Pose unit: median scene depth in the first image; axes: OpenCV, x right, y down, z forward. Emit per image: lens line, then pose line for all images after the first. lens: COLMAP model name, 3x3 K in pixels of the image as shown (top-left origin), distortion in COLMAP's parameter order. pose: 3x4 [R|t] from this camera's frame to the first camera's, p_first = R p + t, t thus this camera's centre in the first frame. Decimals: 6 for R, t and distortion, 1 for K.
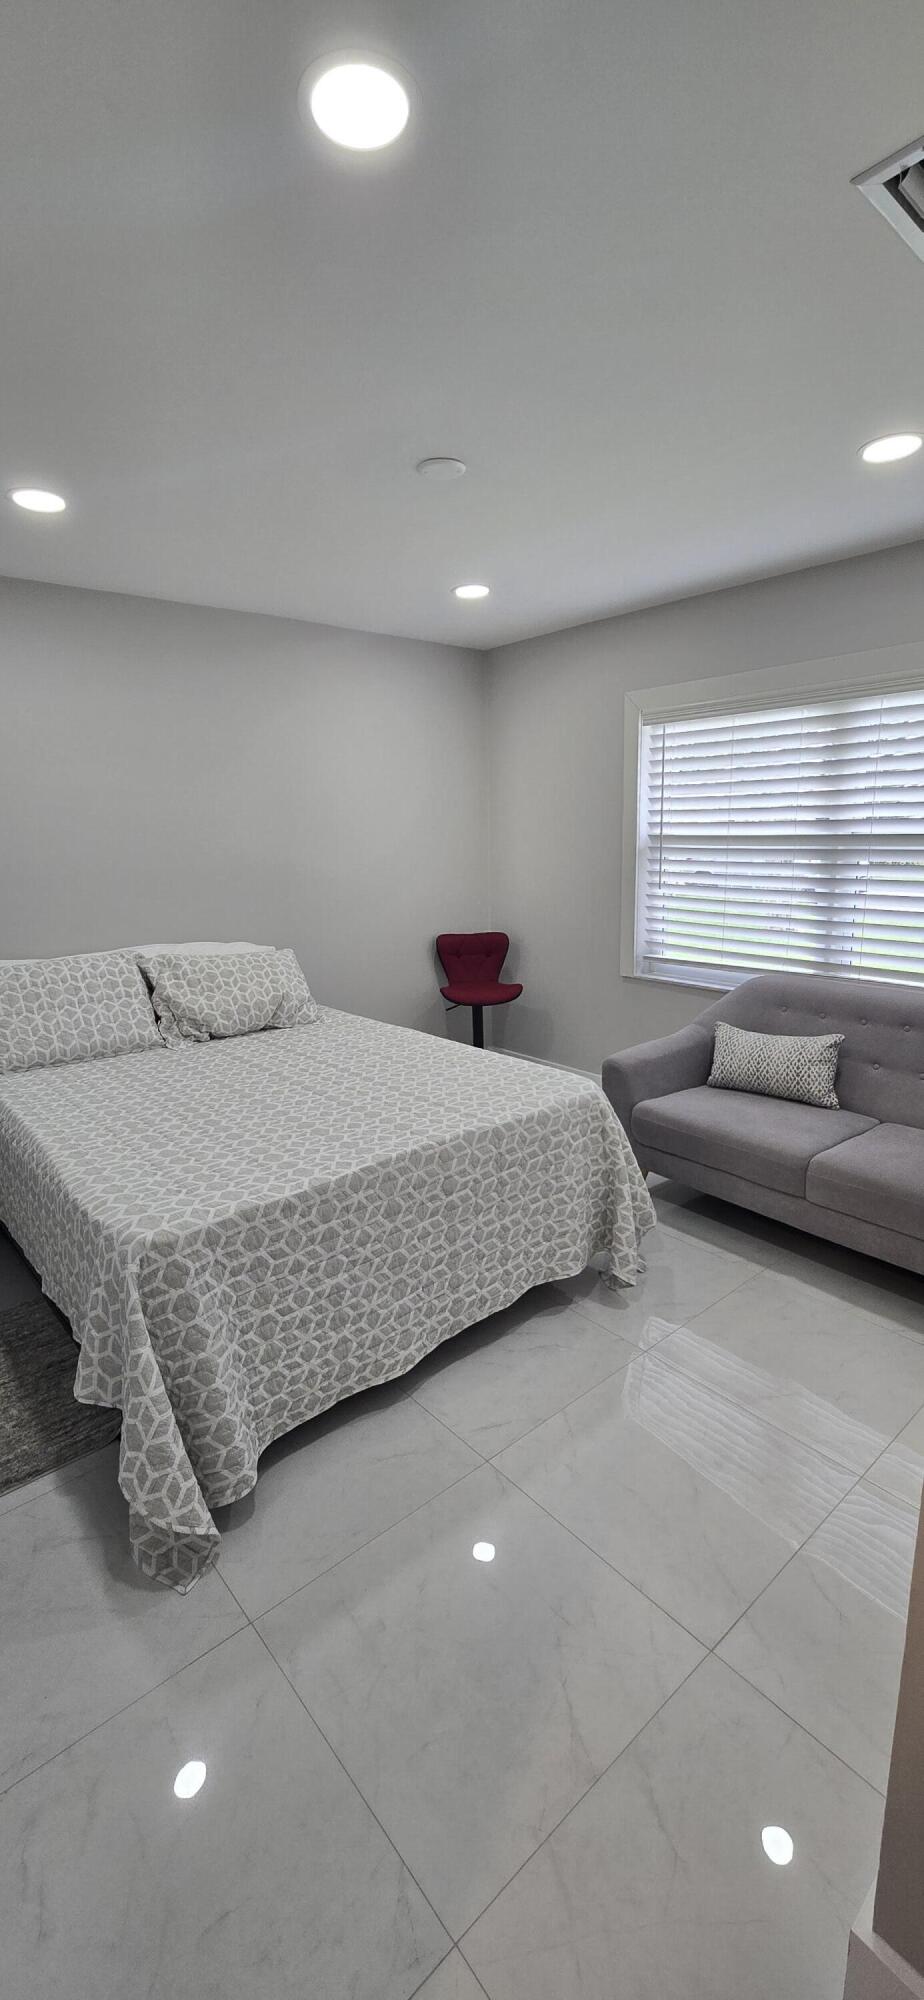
lens RADIAL K [[815.8, 0, 460.4], [0, 815.8, 1004.2], [0, 0, 1]] dist [-0.000125, 0.000371]
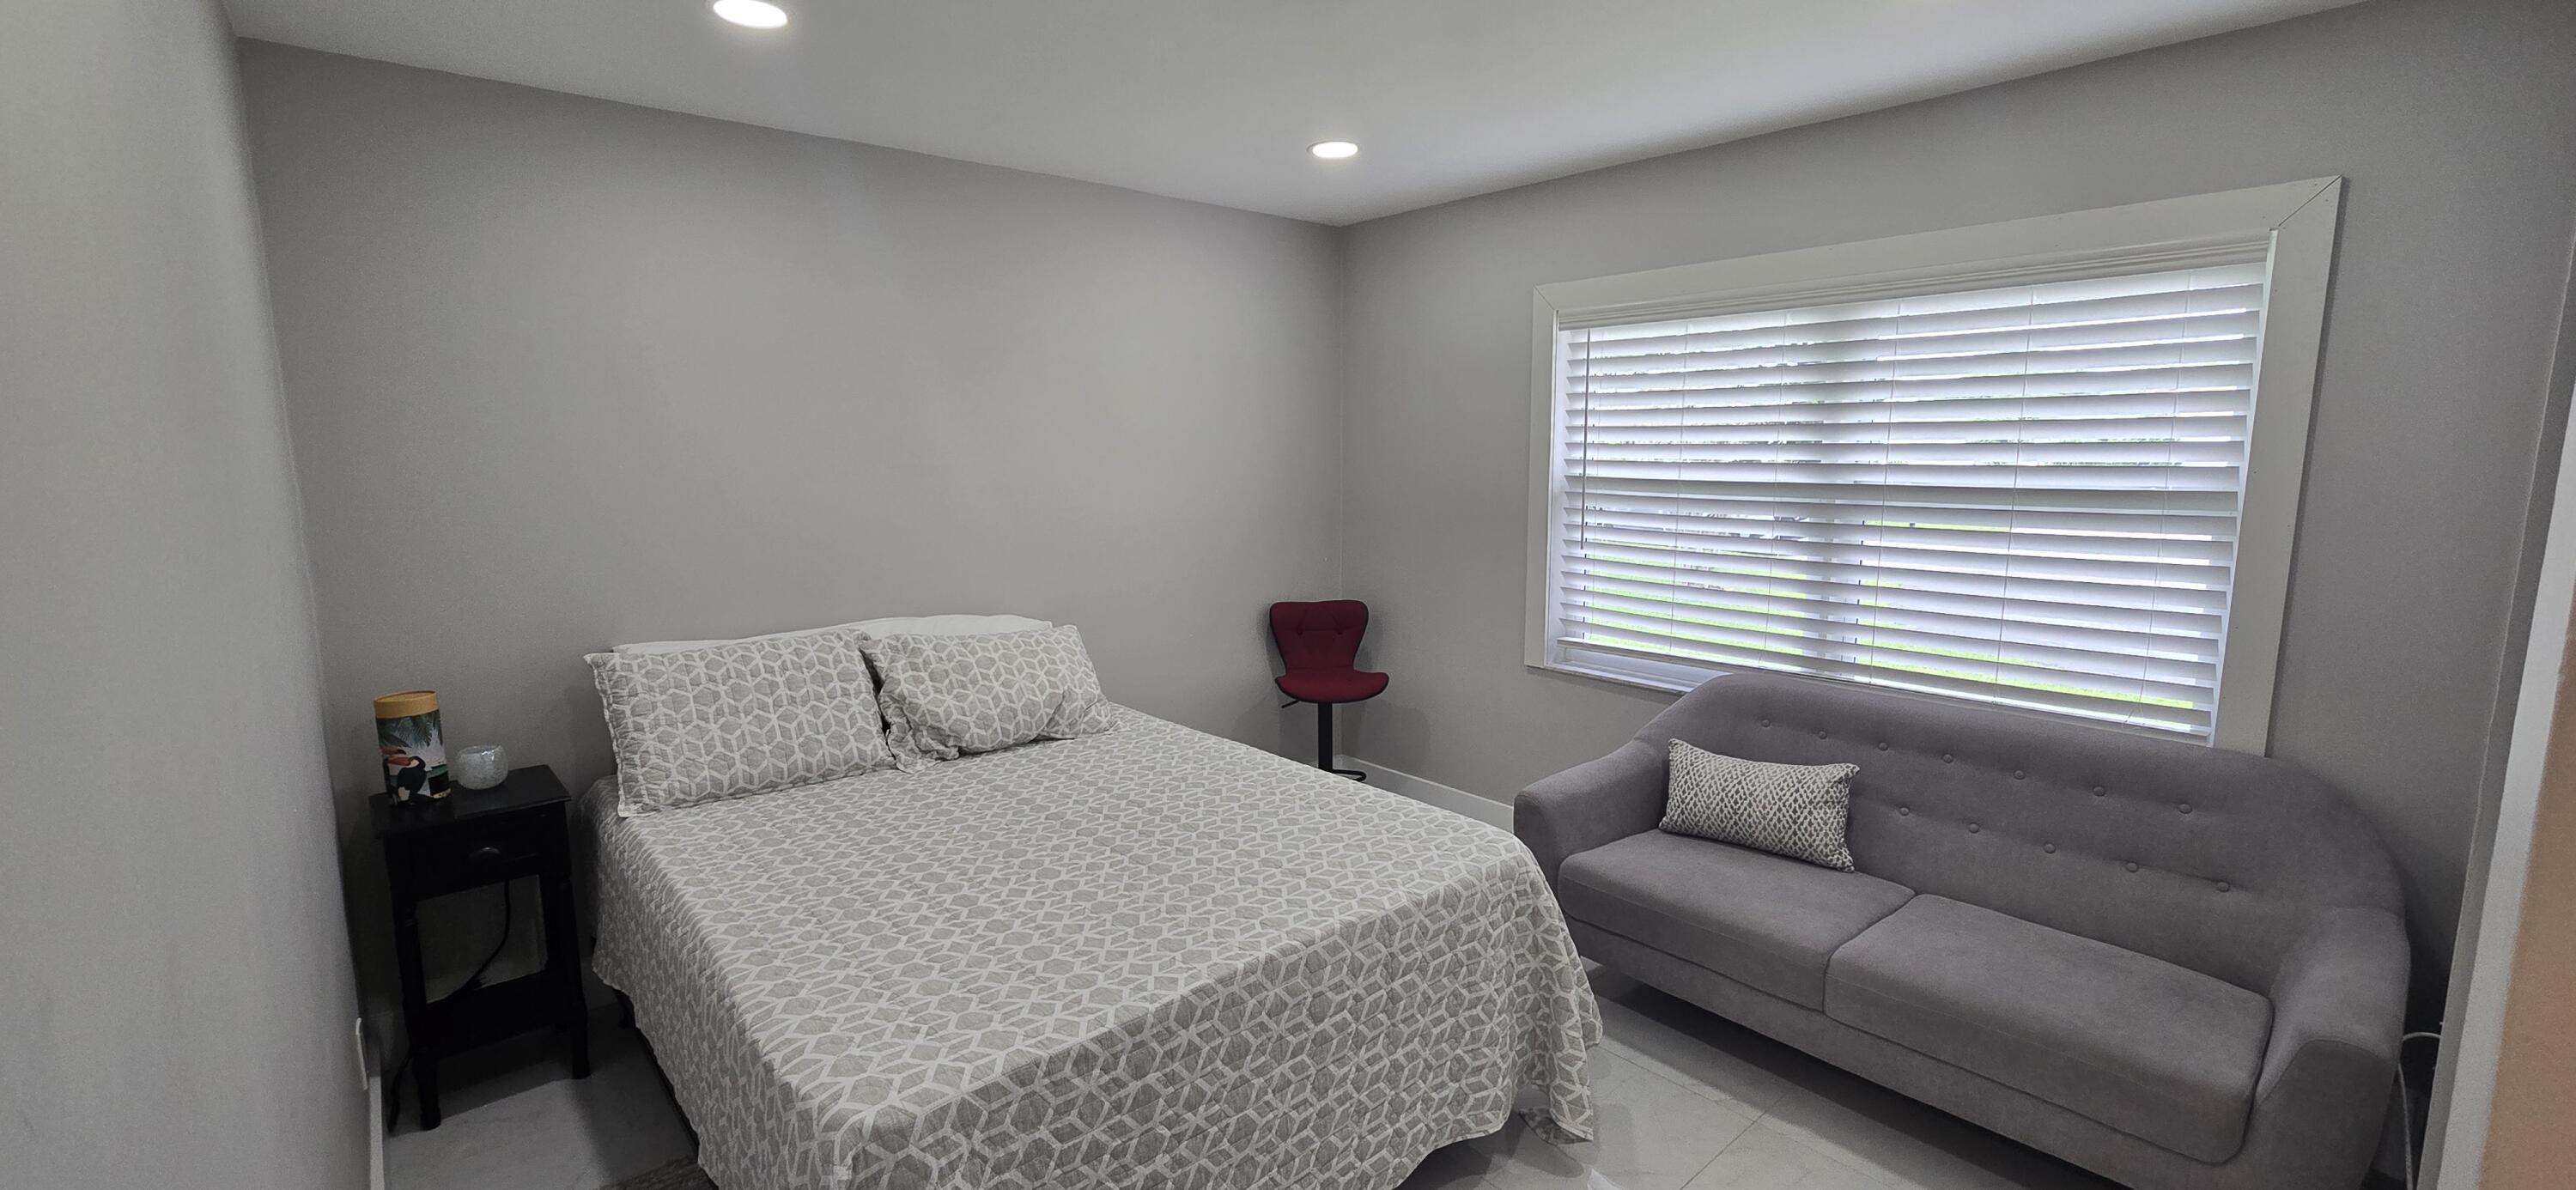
lens RADIAL K [[1050.7, 0, 1287.1], [0, 1050.7, 594.8], [0, 0, 1]] dist [-0.000125, 0.000371]
pose [[0.999776, 0.014477, 0.015417, -0.049181], [-0.013383, 0.997538, -0.068835, -0.047046], [-0.016375, 0.068613, 0.997509, 0.098930]]
